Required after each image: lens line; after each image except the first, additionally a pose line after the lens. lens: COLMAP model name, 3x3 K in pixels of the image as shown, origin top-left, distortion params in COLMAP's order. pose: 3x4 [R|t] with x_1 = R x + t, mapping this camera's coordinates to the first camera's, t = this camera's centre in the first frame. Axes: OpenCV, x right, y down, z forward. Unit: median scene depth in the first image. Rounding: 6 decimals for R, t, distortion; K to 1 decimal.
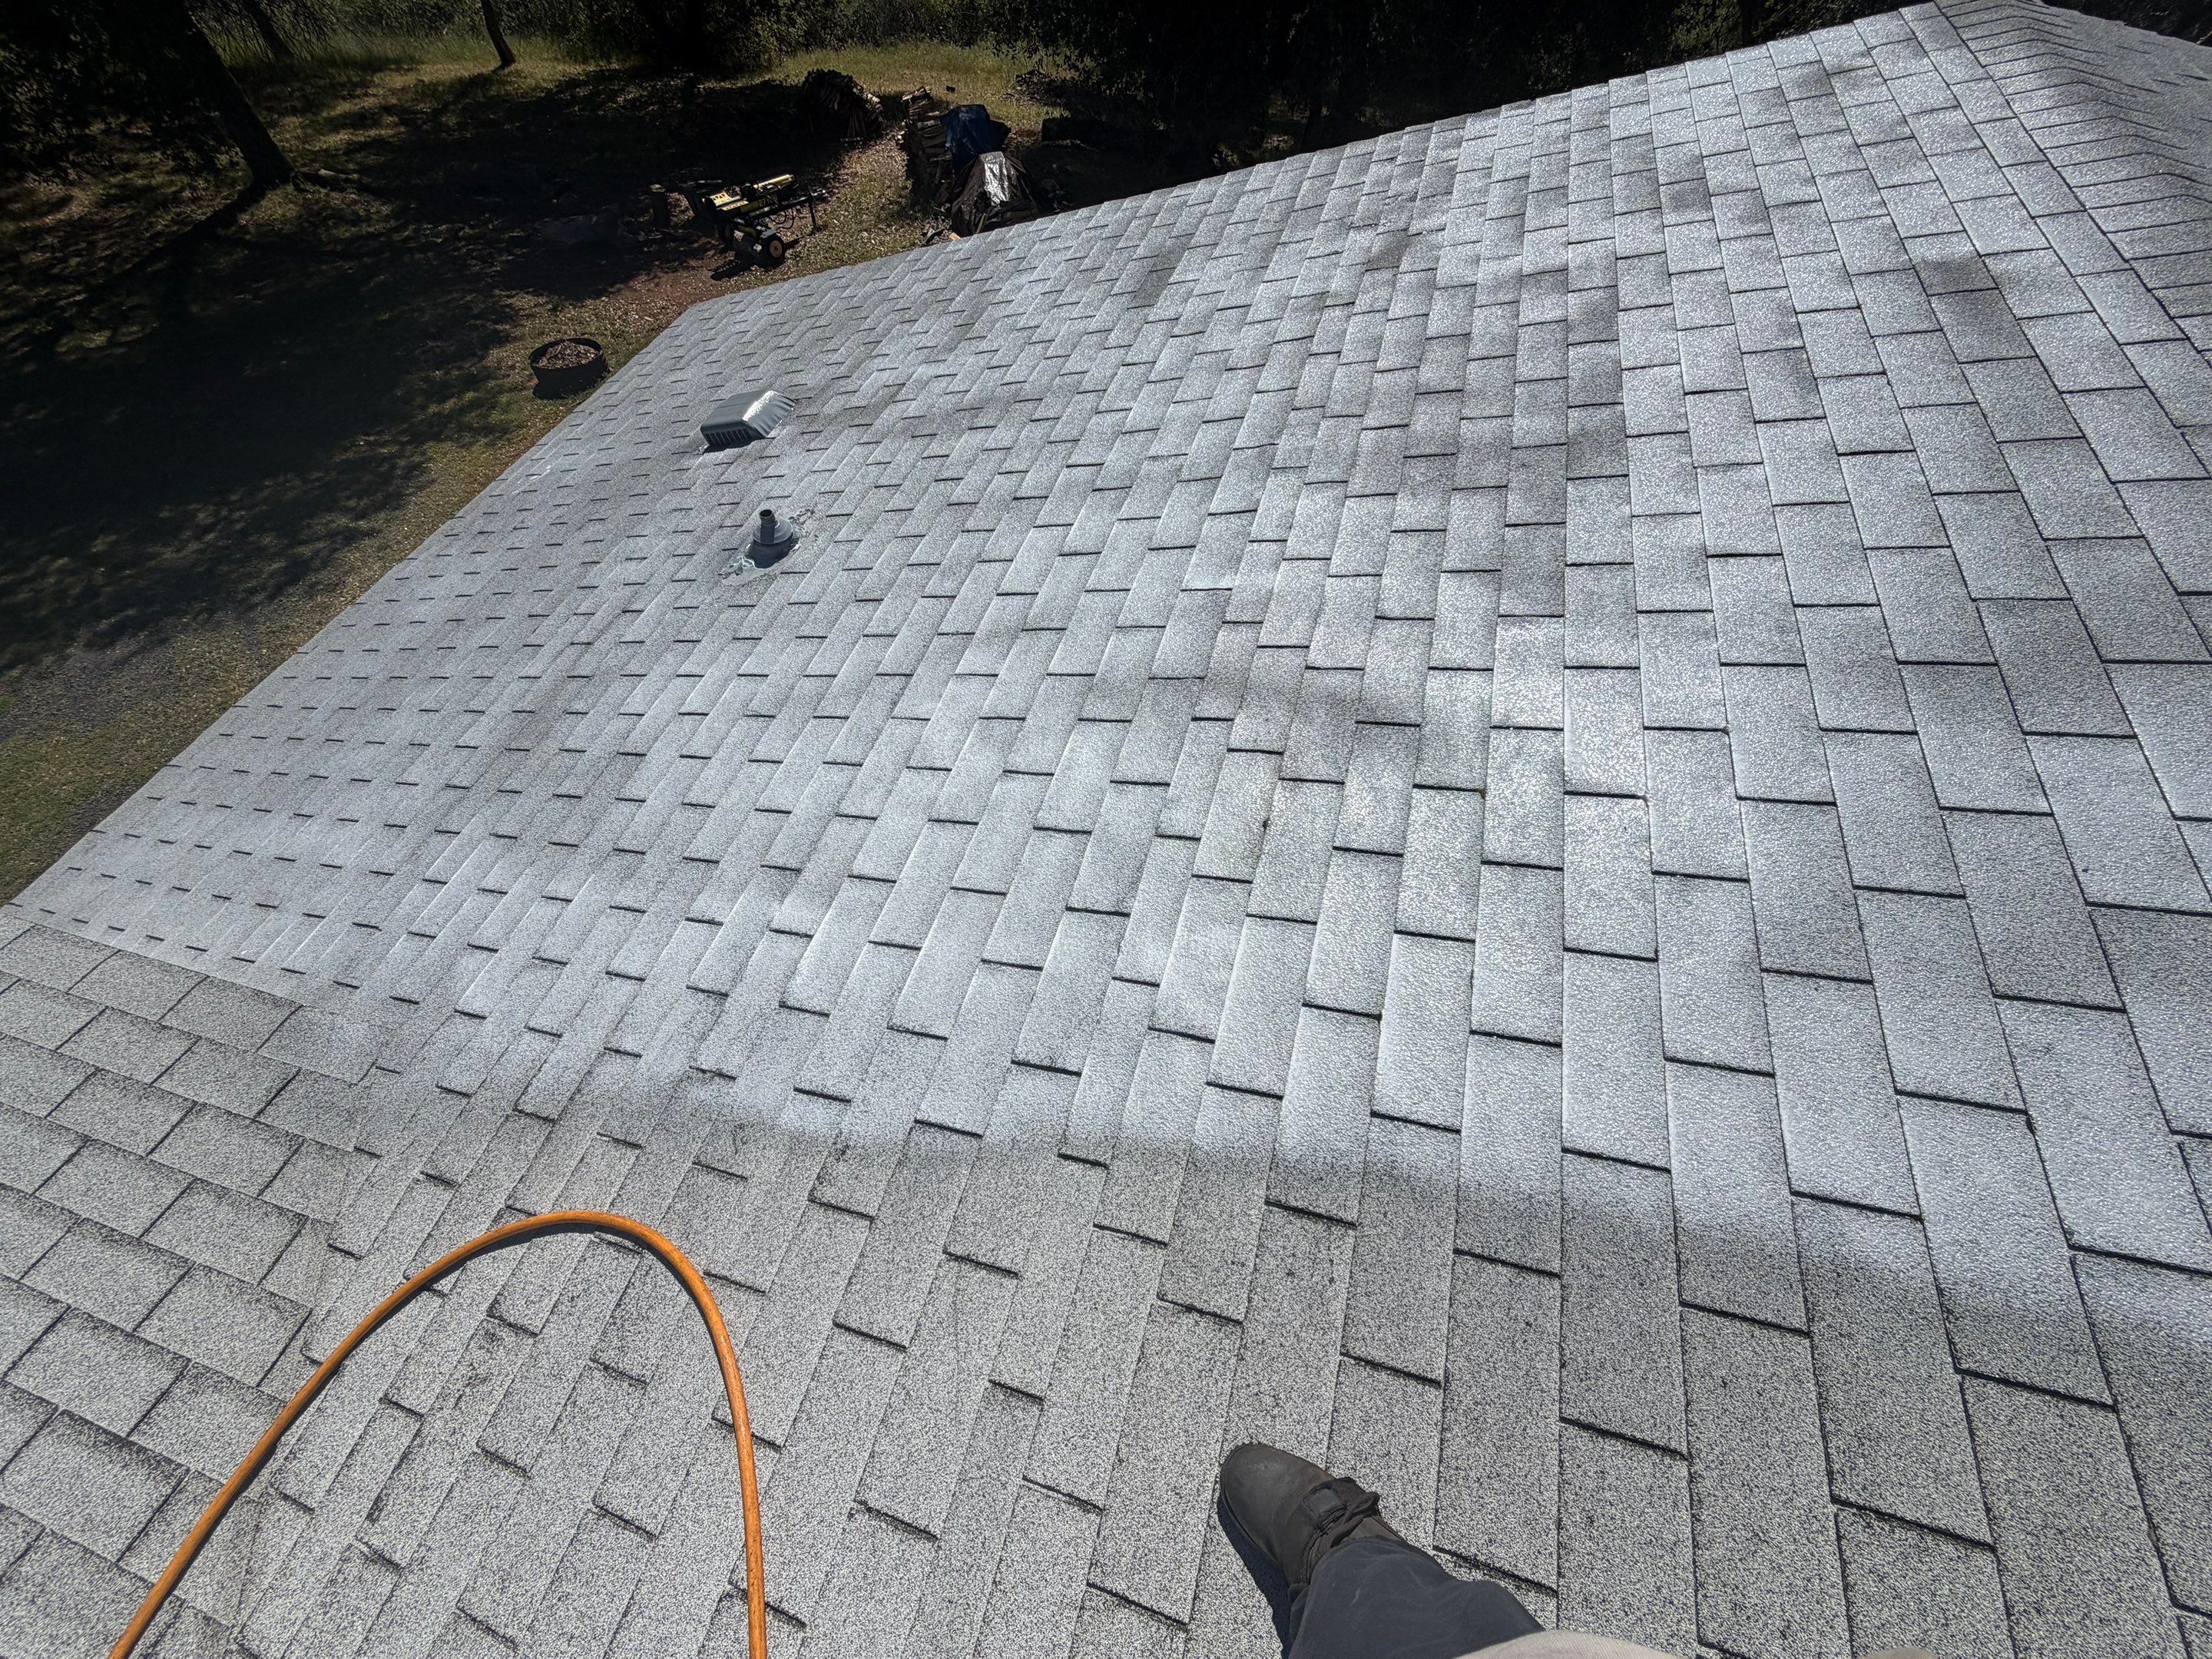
lens RADIAL K [[874.7, 0, 1097.9], [0, 874.7, 832.7], [0, 0, 1]] dist [-0.004024, 0.000746]
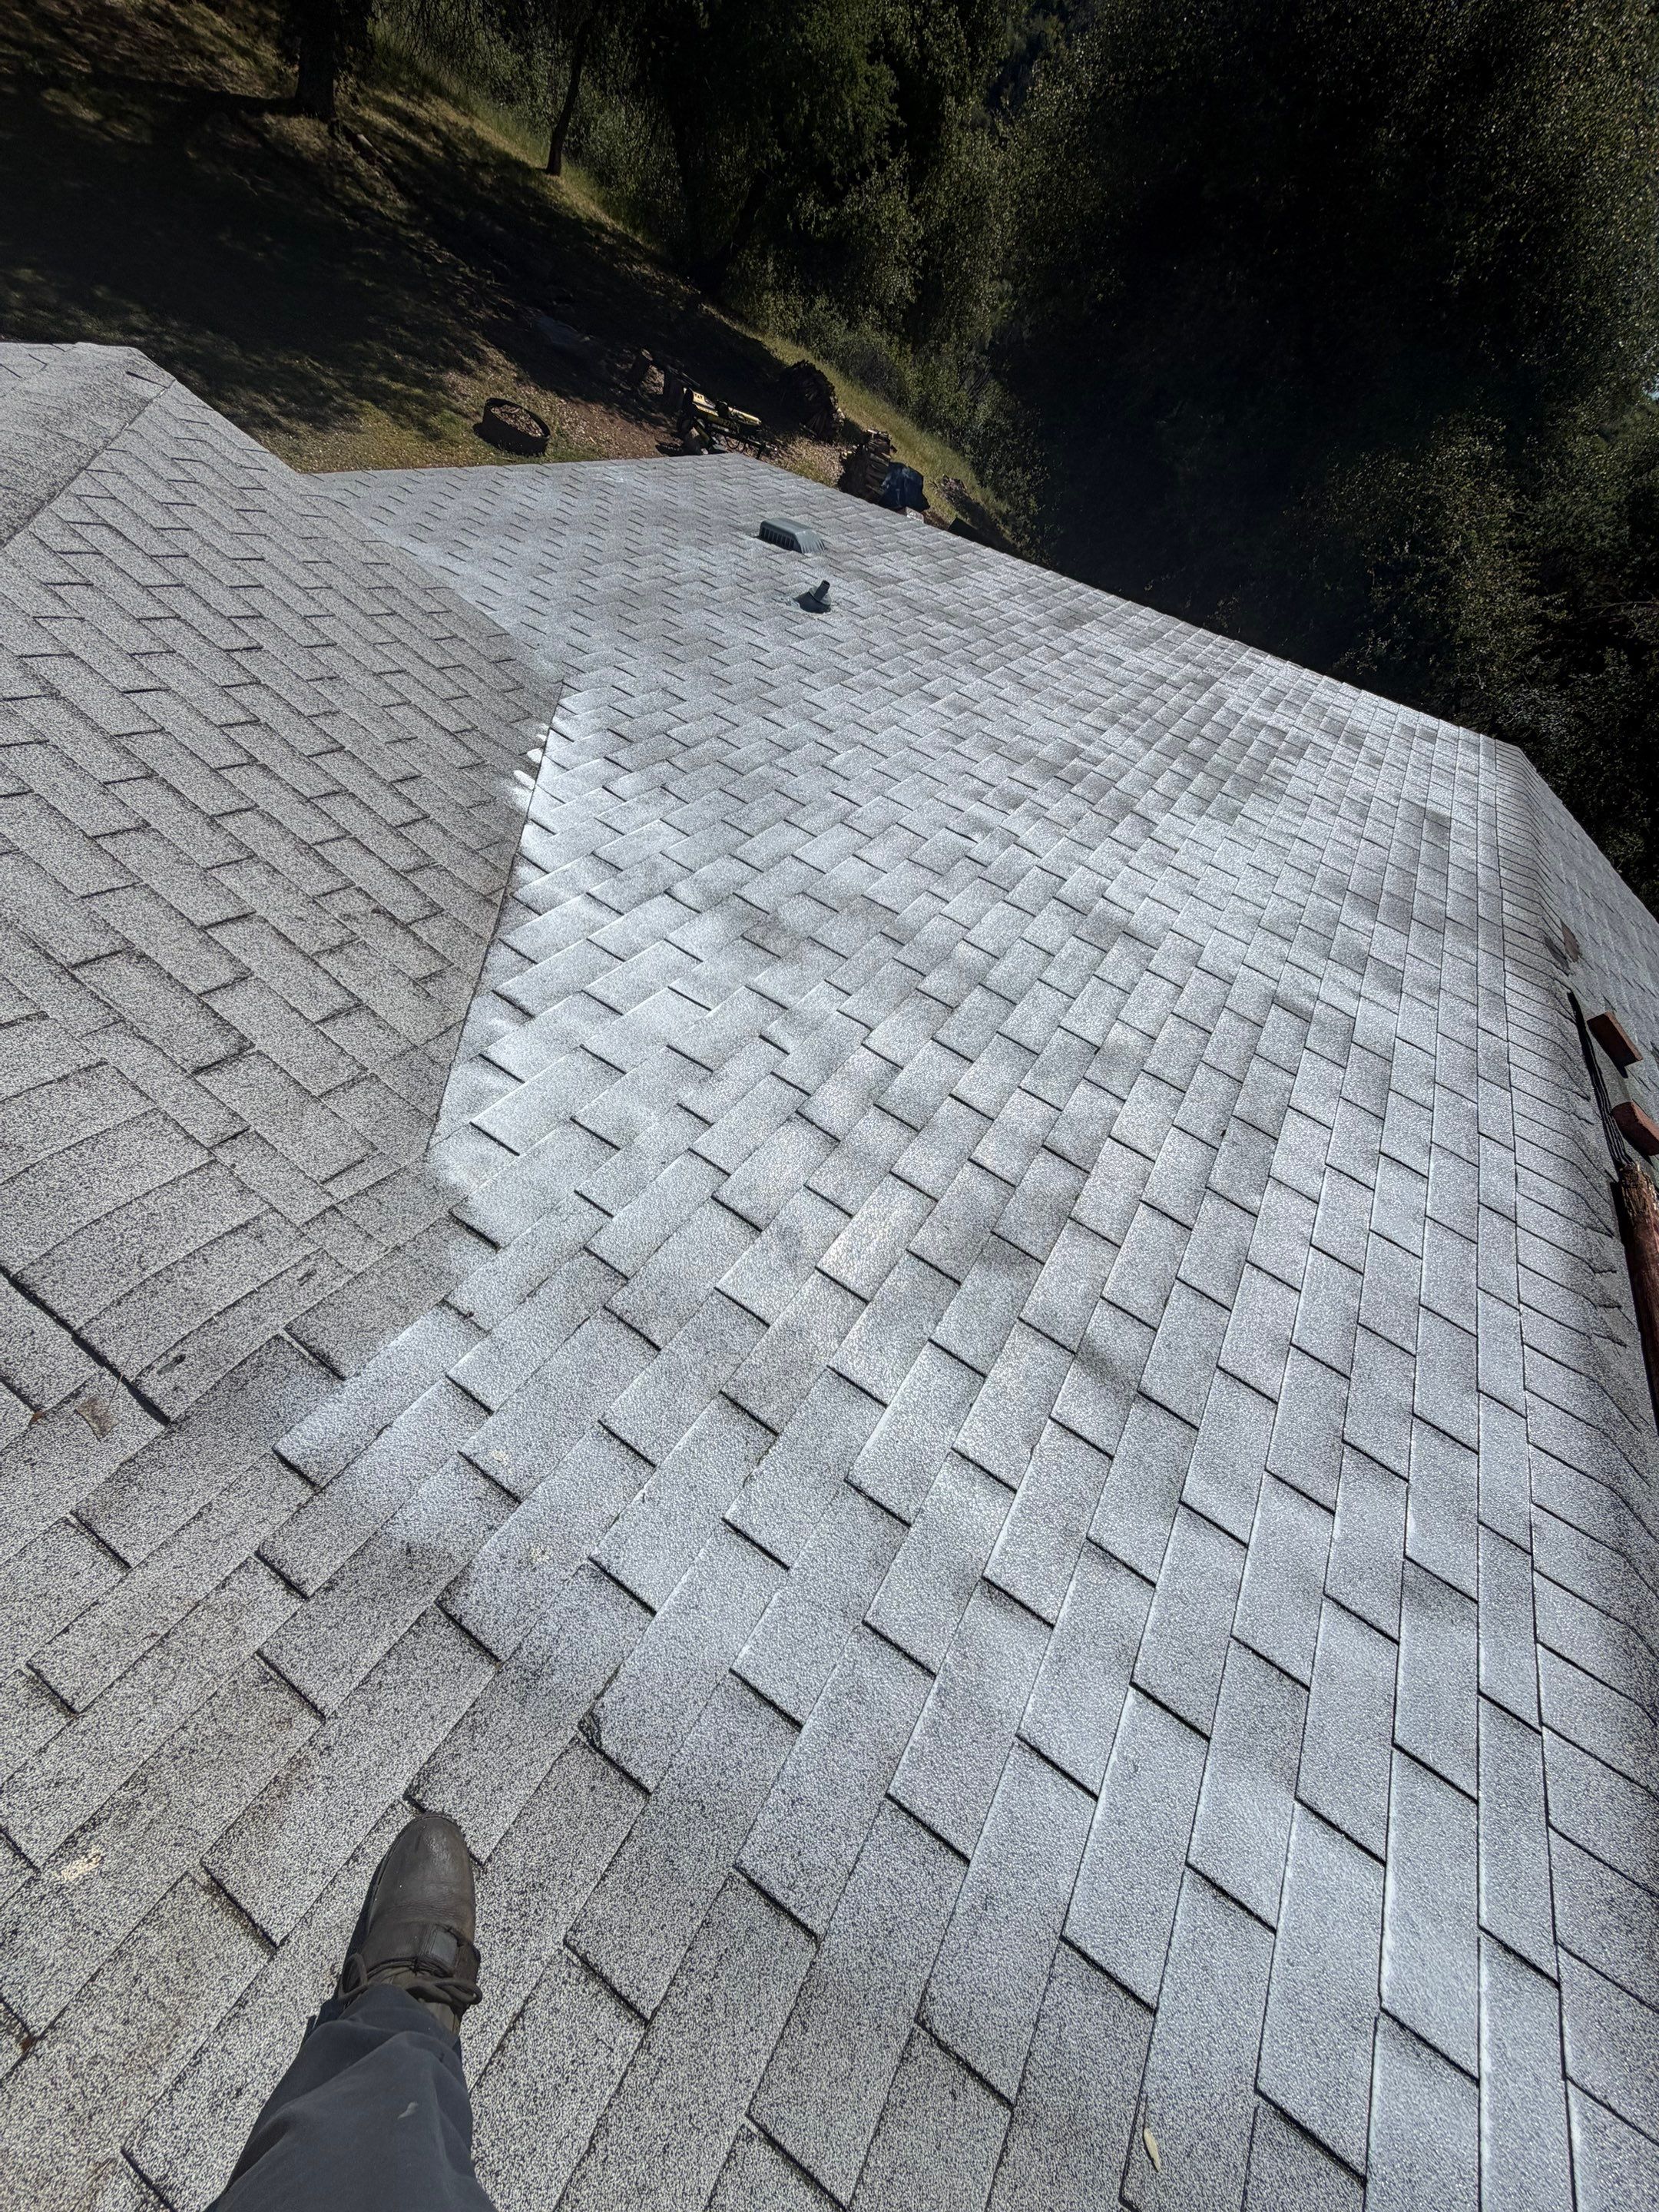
lens RADIAL K [[895.3, 0, 824.2], [0, 895.3, 1101.4], [0, 0, 1]] dist [0.000904, -0.000596]
pose [[0.855337, 0.489003, 0.171100, -0.056736], [-0.468503, 0.871070, -0.147450, 0.188761], [-0.221143, 0.045958, 0.974158, -0.142412]]
